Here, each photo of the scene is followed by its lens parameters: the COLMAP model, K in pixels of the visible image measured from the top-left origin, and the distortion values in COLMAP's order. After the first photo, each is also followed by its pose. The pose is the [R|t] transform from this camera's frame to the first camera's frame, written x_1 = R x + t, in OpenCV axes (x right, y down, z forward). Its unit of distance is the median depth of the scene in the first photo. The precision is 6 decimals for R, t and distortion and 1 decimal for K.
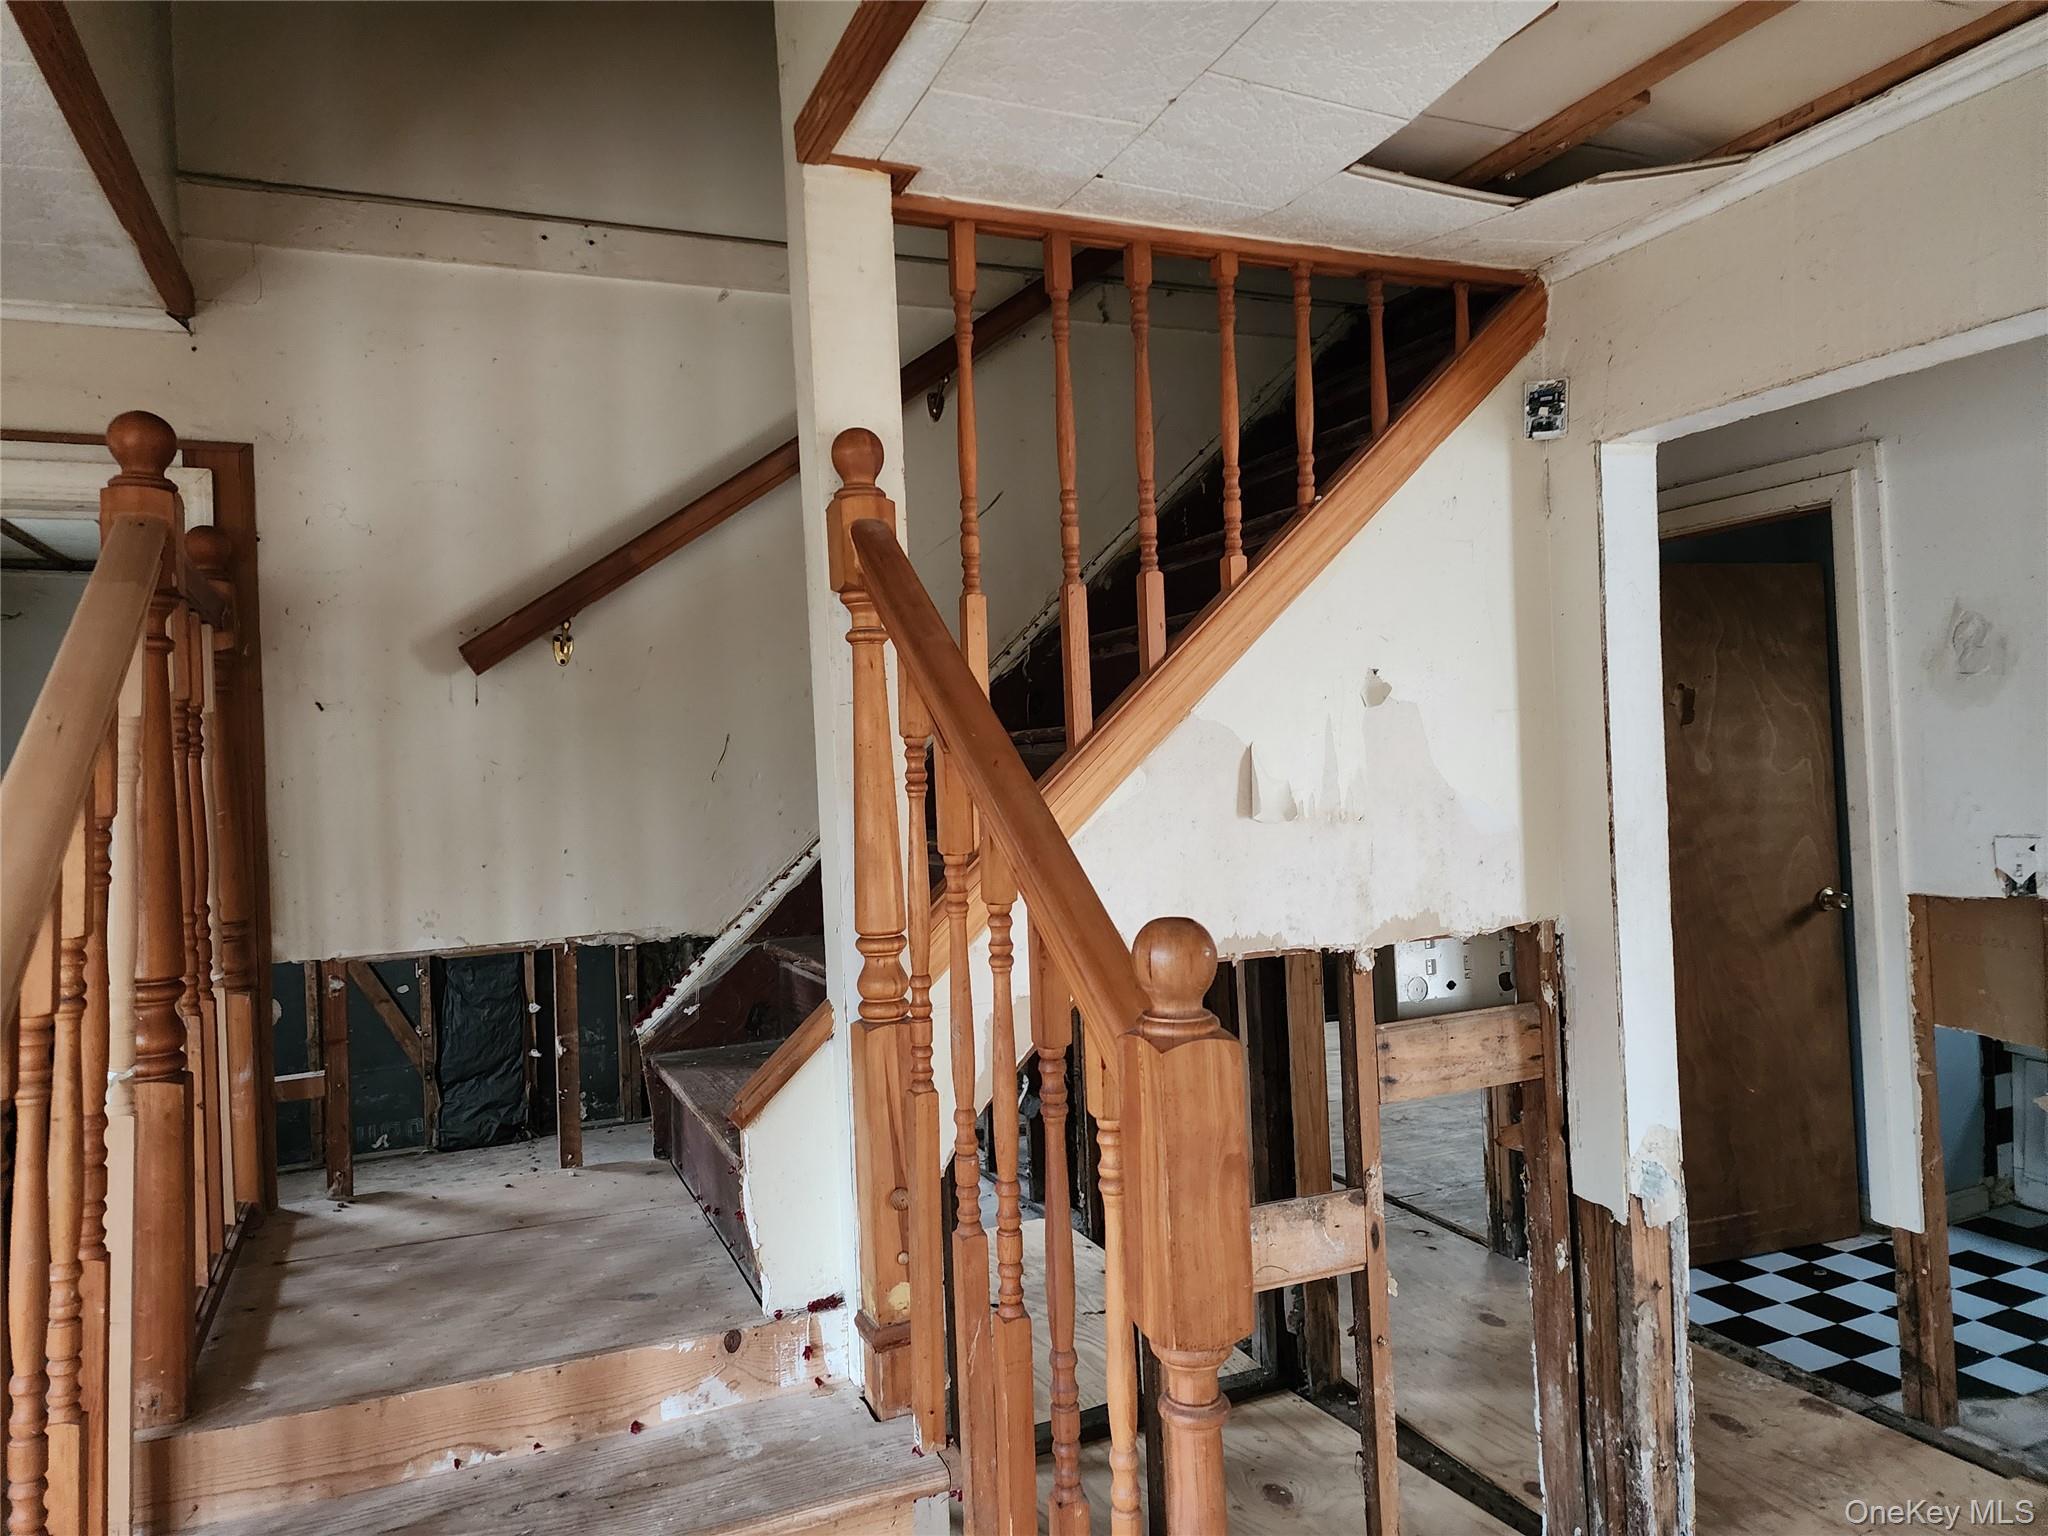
lens RADIAL K [[1368.7, 0, 985.4], [0, 1368.7, 755.5], [0, 0, 1]] dist [0.081498, -0.079040]
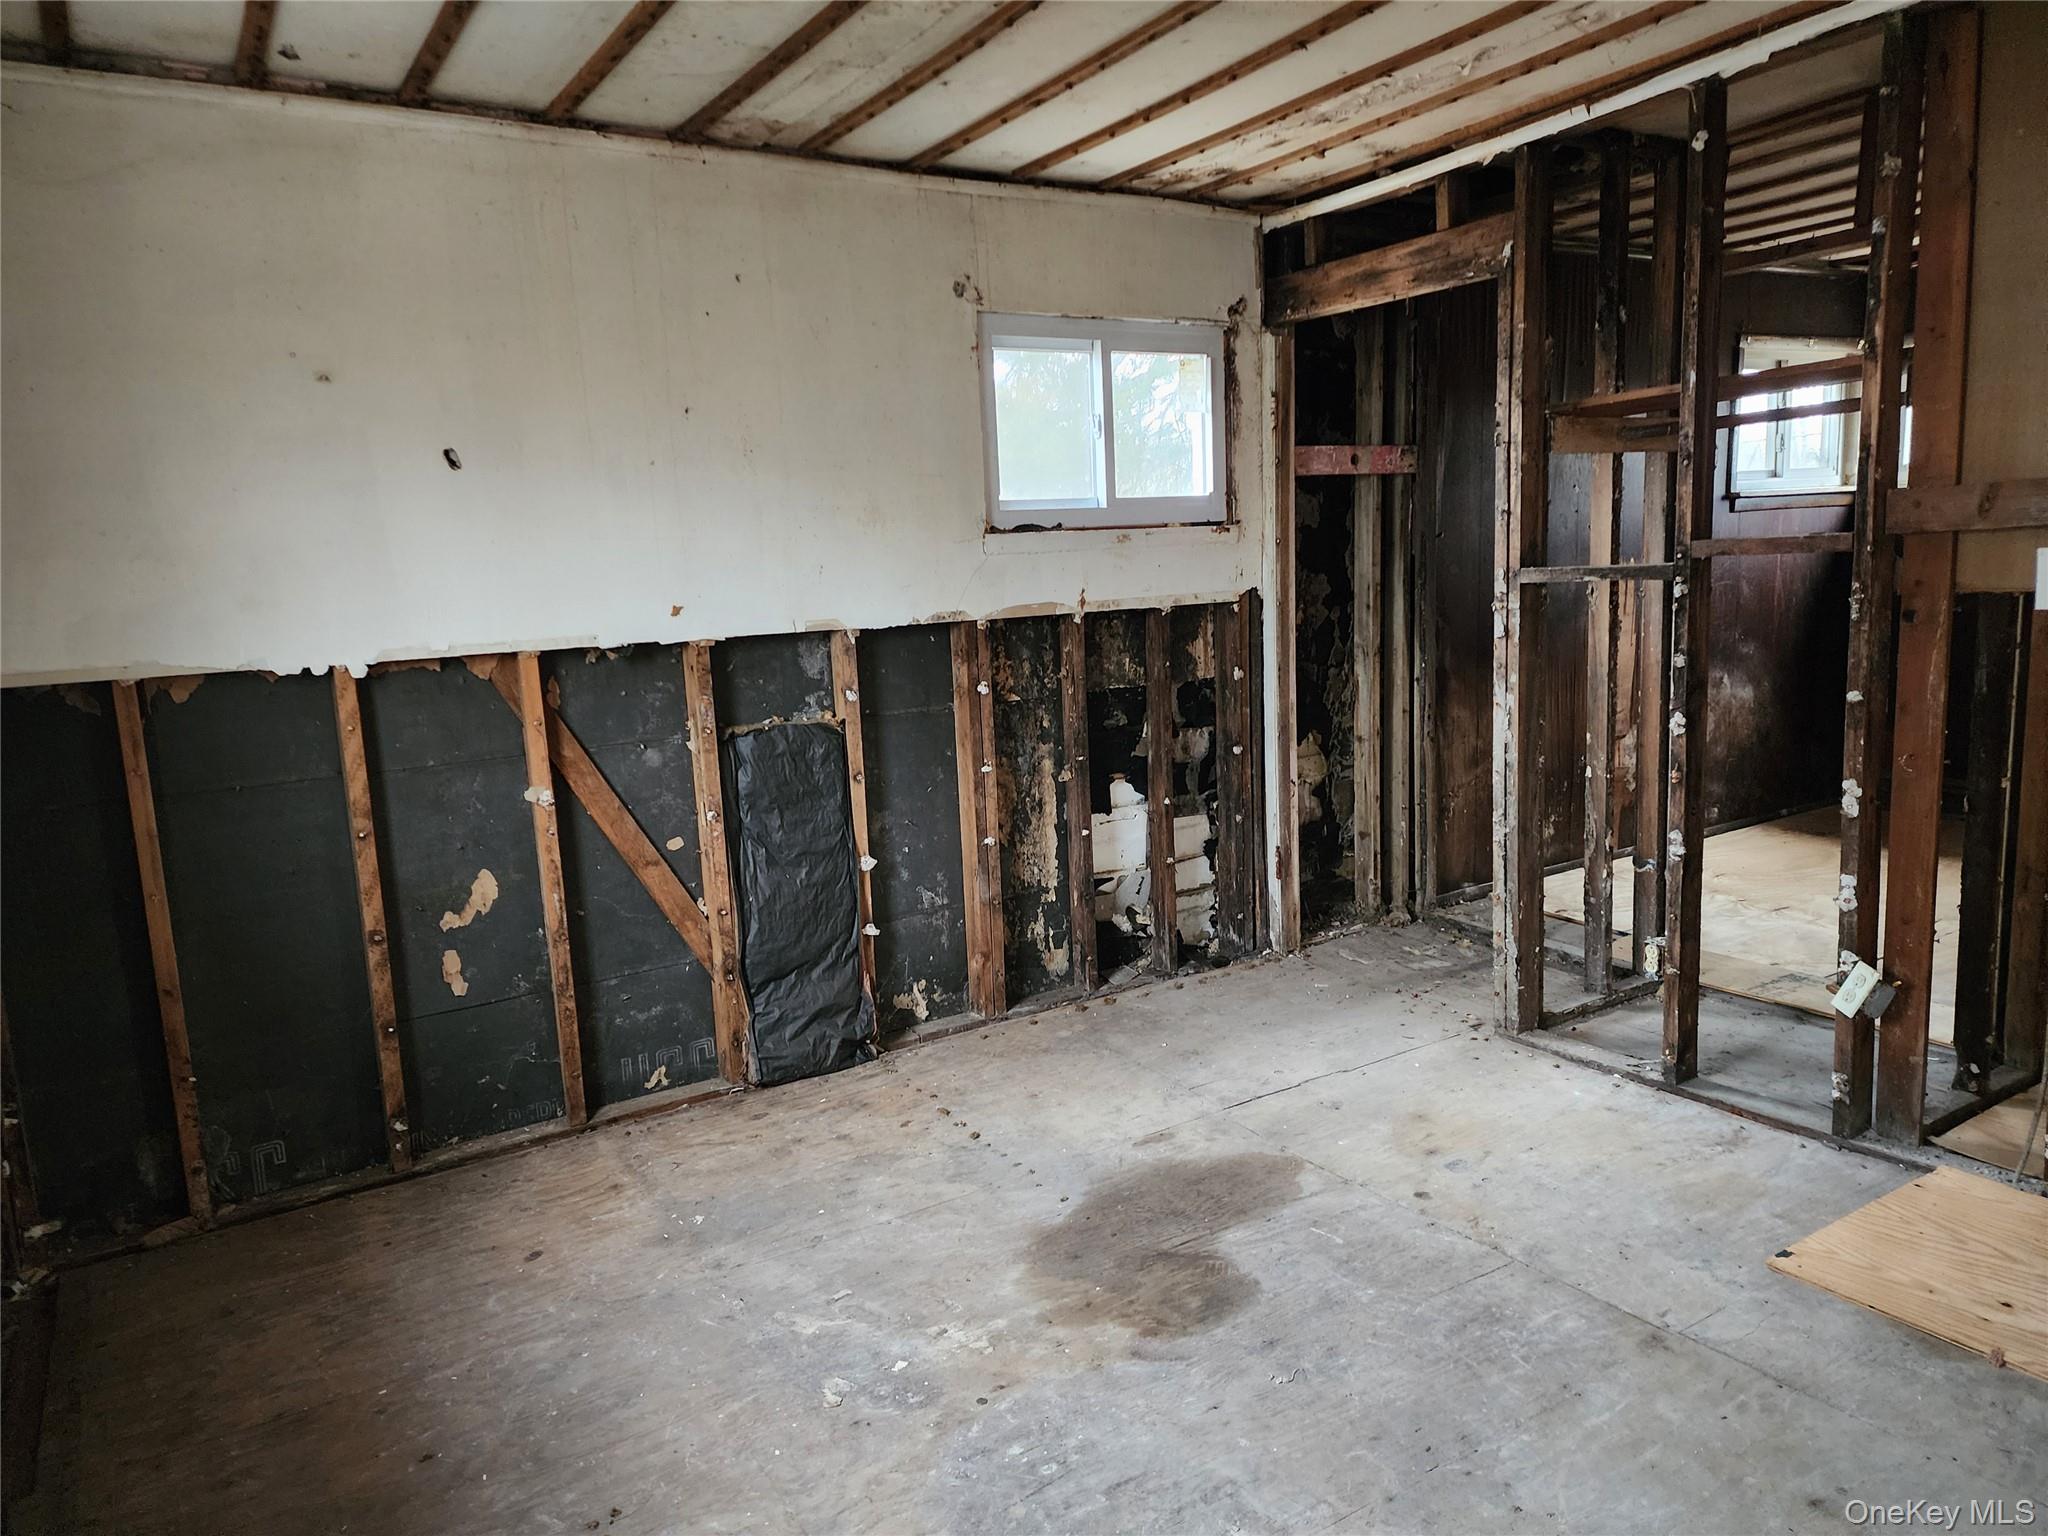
lens RADIAL K [[1368.7, 0, 1026.9], [0, 1368.7, 762.7], [0, 0, 1]] dist [0.081498, -0.079040]
pose [[0.987547, -0.032729, 0.153881, -0.855252], [0.010018, 0.989219, 0.146104, 0.101941], [-0.157004, -0.142743, 0.977228, 0.884248]]
